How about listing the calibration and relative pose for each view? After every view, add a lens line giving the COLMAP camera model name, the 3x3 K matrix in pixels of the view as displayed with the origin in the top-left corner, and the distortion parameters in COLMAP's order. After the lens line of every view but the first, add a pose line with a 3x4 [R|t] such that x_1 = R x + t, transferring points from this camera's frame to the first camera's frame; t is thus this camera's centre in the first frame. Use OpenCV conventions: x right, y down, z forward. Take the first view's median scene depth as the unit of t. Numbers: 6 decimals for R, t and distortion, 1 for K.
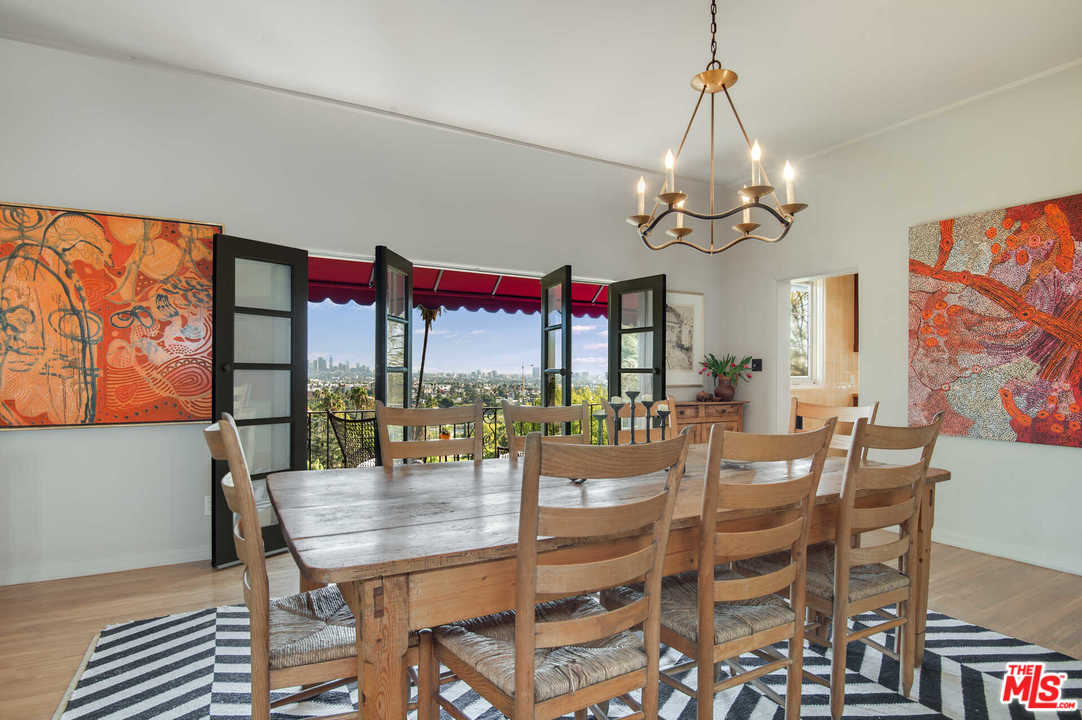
lens RADIAL K [[521.0, 0, 541.0], [0, 521.0, 360.0], [0, 0, 1]] dist [0.000110, -0.000017]
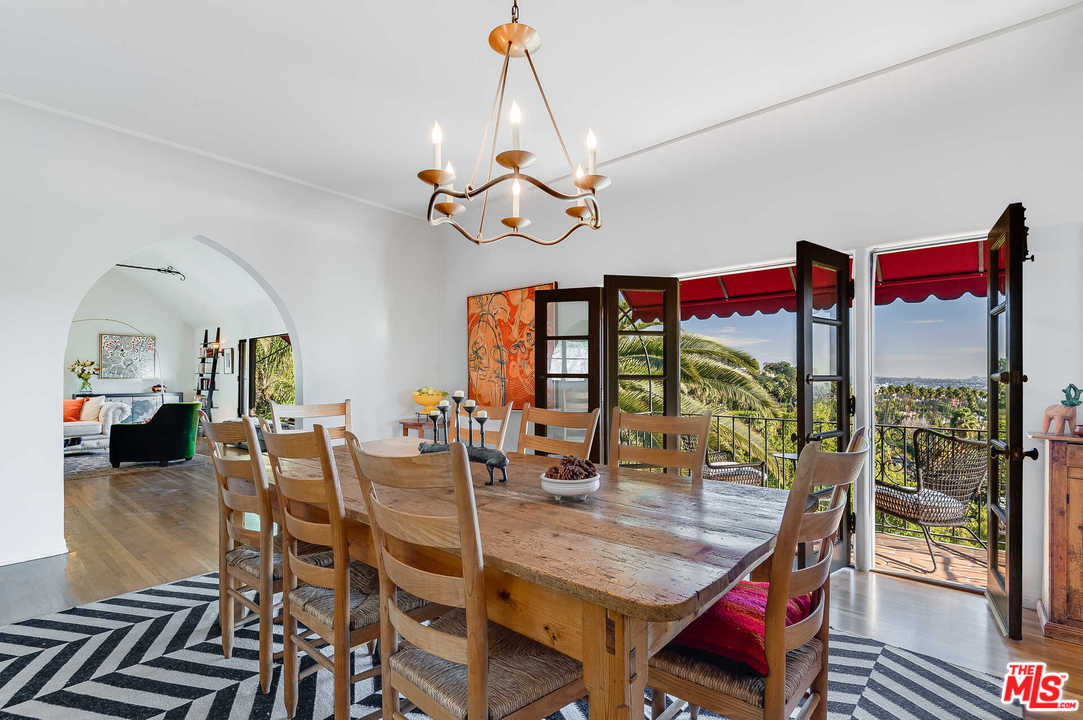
lens RADIAL K [[499.4, 0, 542.2], [0, 499.4, 378.3], [0, 0, 1]] dist [0.031098, -0.018088]
pose [[0.369939, -0.000929, -0.929056, 0.757544], [0.017732, 0.999824, 0.006061, 0.009702], [0.928887, -0.018716, 0.369891, 0.461026]]
